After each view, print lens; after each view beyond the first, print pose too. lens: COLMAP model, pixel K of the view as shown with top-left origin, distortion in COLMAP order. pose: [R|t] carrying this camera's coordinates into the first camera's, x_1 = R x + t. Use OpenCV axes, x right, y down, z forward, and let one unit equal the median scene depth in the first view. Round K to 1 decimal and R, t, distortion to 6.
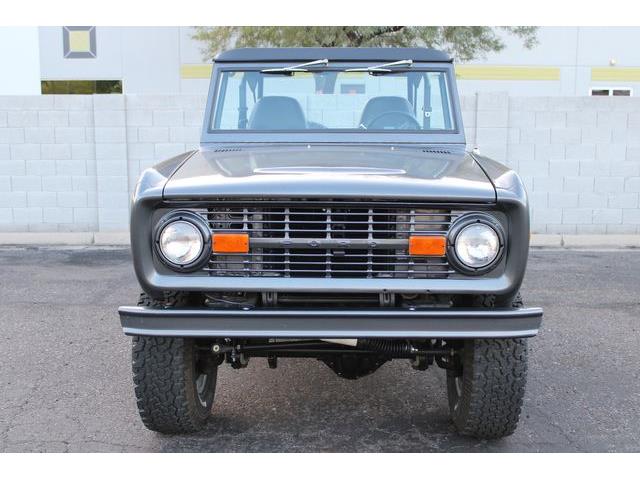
lens RADIAL K [[849.2, 0, 320.0], [0, 849.2, 240.0], [0, 0, 1]] dist [-0.080323, 0.032235]
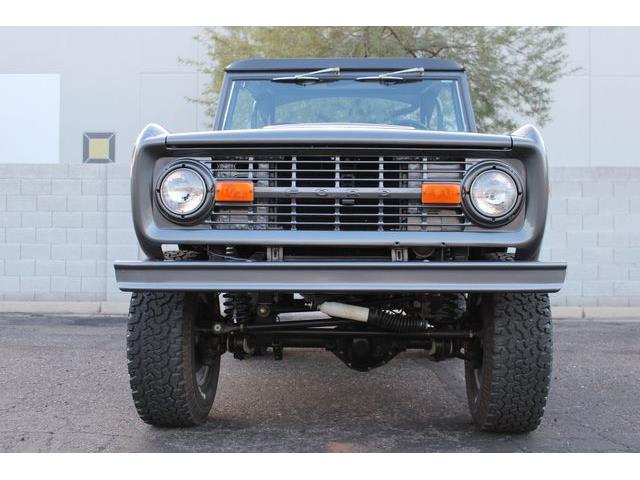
lens RADIAL K [[849.2, 0, 320.0], [0, 849.2, 240.0], [0, 0, 1]] dist [-0.080323, 0.032235]
pose [[0.999804, 0.003846, -0.019414, 0.009201], [-0.007277, 0.983657, -0.179903, 0.221571], [0.018405, 0.180009, 0.983493, 0.071739]]
